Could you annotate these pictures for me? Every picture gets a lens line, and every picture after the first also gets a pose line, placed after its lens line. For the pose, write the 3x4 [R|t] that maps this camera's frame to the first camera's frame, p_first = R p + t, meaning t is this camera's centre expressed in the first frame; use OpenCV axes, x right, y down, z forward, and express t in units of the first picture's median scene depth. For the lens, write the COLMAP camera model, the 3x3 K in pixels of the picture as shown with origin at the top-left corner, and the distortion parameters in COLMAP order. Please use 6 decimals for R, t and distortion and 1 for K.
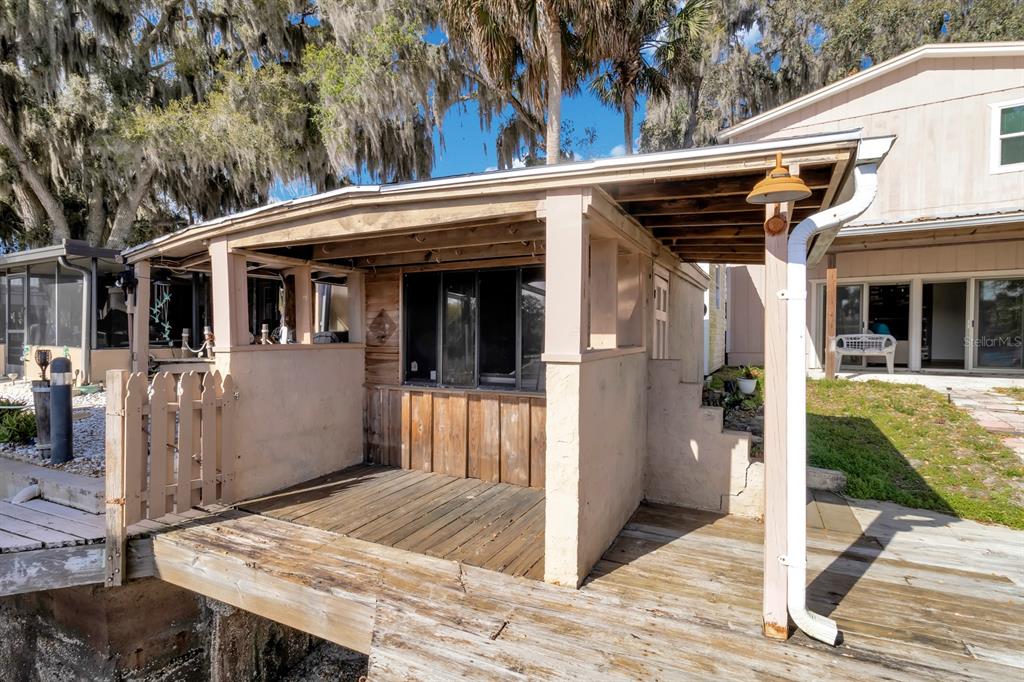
lens RADIAL K [[495.7, 0, 512.0], [0, 495.7, 341.0], [0, 0, 1]] dist [0.000917, 0.000232]
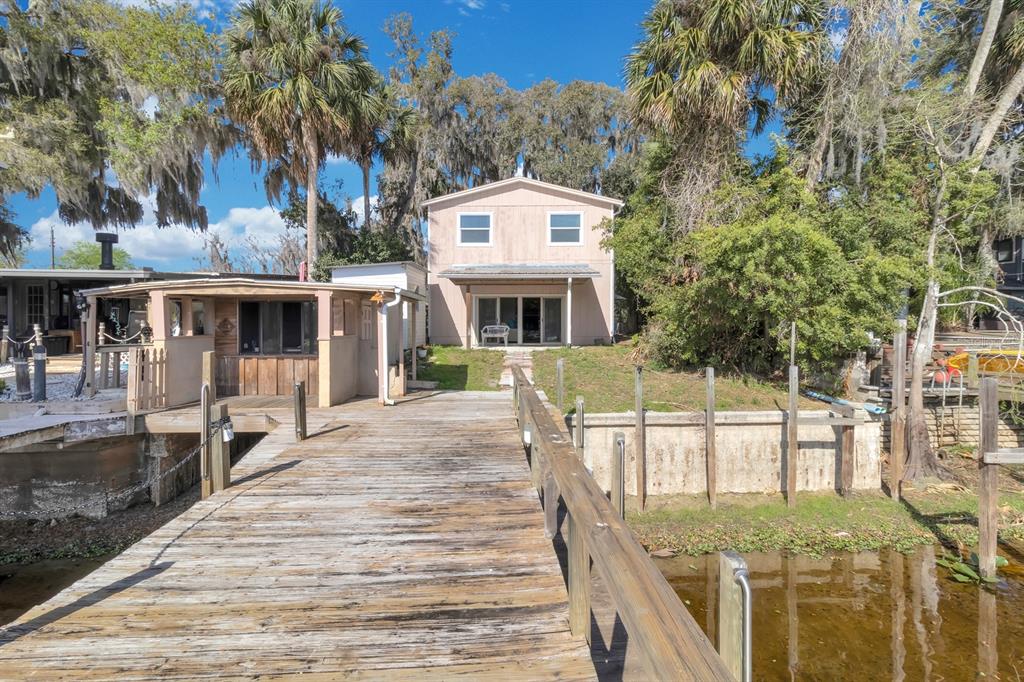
lens RADIAL K [[486.3, 0, 516.3], [0, 486.3, 332.0], [0, 0, 1]] dist [0.003290, 0.000478]
pose [[0.881661, -0.013003, 0.471704, -0.173347], [0.008628, 0.999897, 0.011438, -0.021616], [-0.471804, -0.006015, 0.881683, -1.442811]]
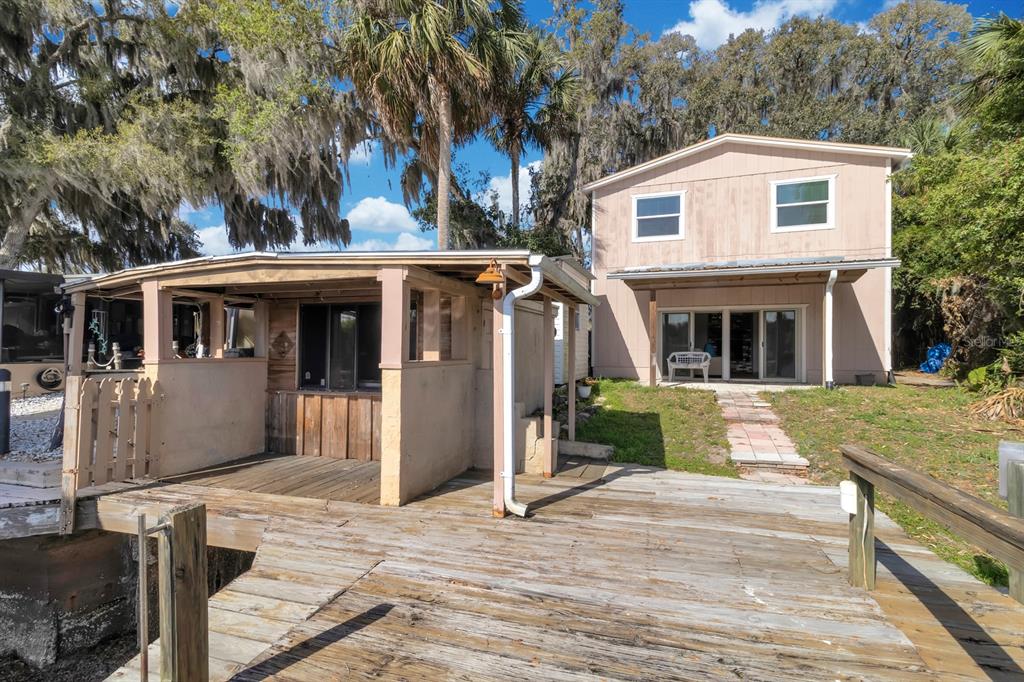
lens RADIAL K [[491.6, 0, 512.9], [0, 491.6, 342.3], [0, 0, 1]] dist [0.002354, 0.000506]
pose [[0.986776, 0.006977, 0.161942, 0.134950], [-0.002132, 0.999545, -0.030077, 0.001777], [-0.162078, 0.029334, 0.986342, -0.394067]]
